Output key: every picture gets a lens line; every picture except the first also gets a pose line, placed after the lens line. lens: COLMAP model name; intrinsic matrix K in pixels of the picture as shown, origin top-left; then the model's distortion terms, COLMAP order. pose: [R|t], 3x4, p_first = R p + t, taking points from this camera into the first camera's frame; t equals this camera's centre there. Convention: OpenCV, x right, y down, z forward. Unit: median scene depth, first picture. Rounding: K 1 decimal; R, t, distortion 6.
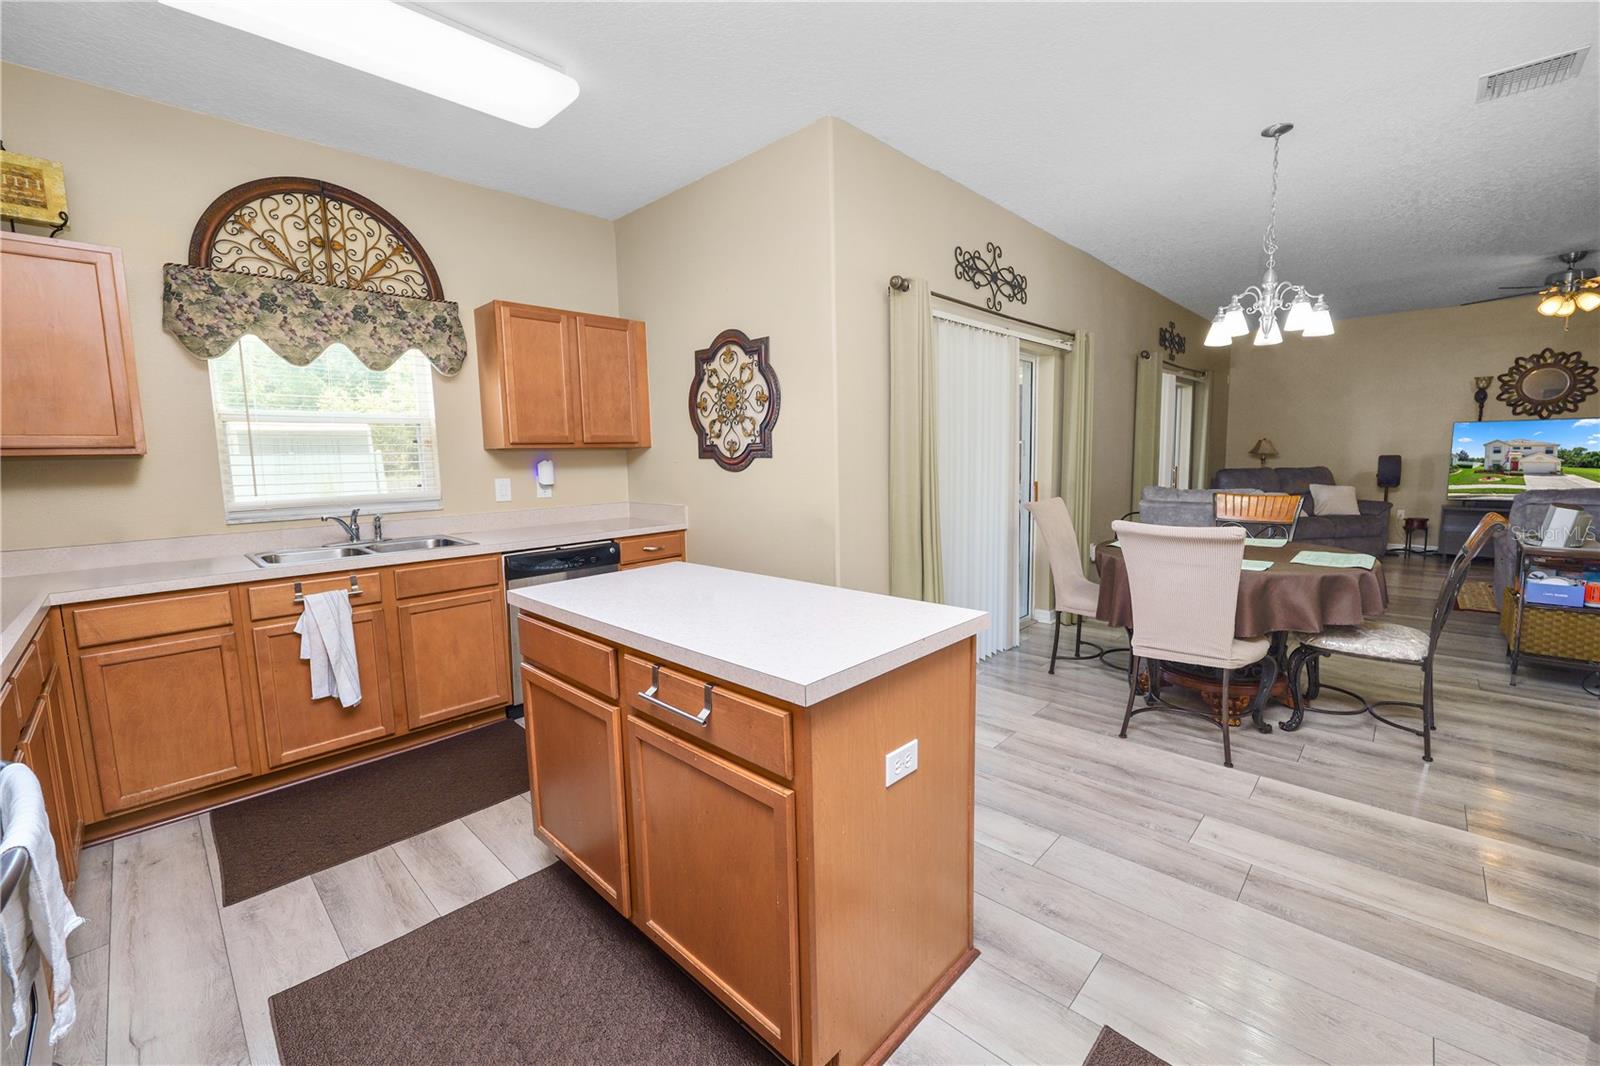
lens RADIAL K [[643.9, 0, 800.6], [0, 643.9, 518.1], [0, 0, 1]] dist [-0.012241, 0.000868]
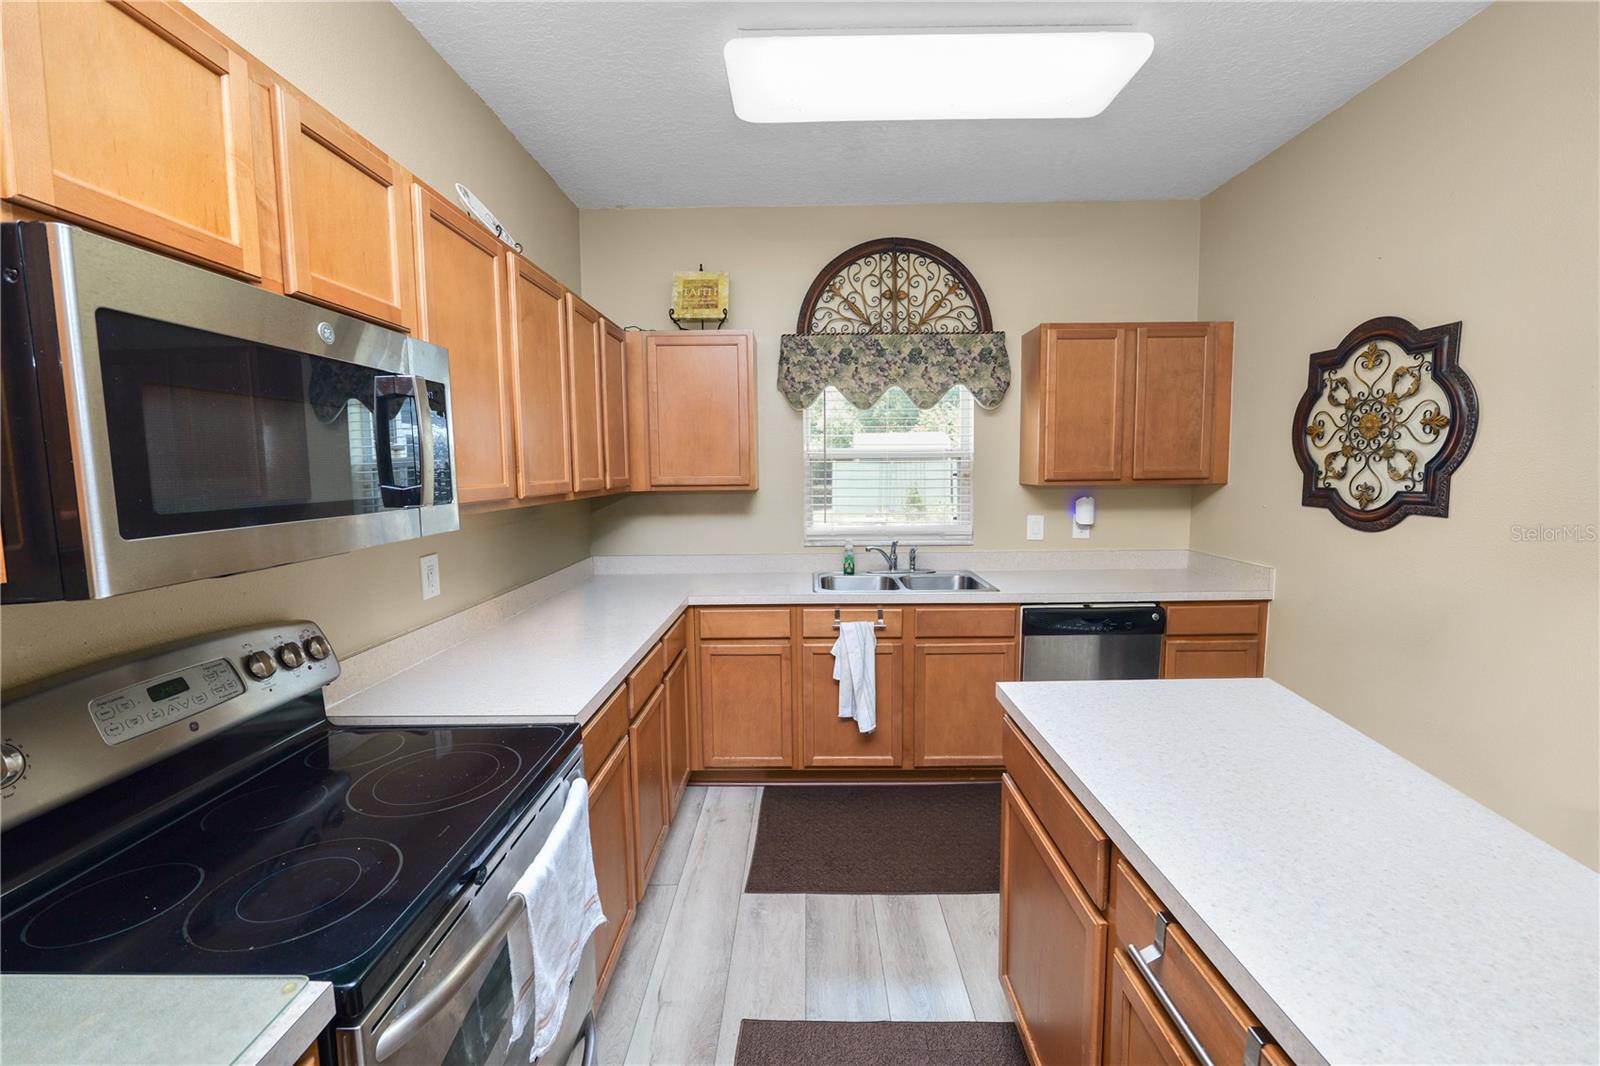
lens RADIAL K [[643.9, 0, 800.6], [0, 643.9, 518.1], [0, 0, 1]] dist [-0.012241, 0.000868]
pose [[0.676407, 0.077990, -0.732387, -0.020077], [-0.082559, 0.996140, 0.029827, -0.070912], [0.731886, 0.040290, 0.680235, 0.154730]]
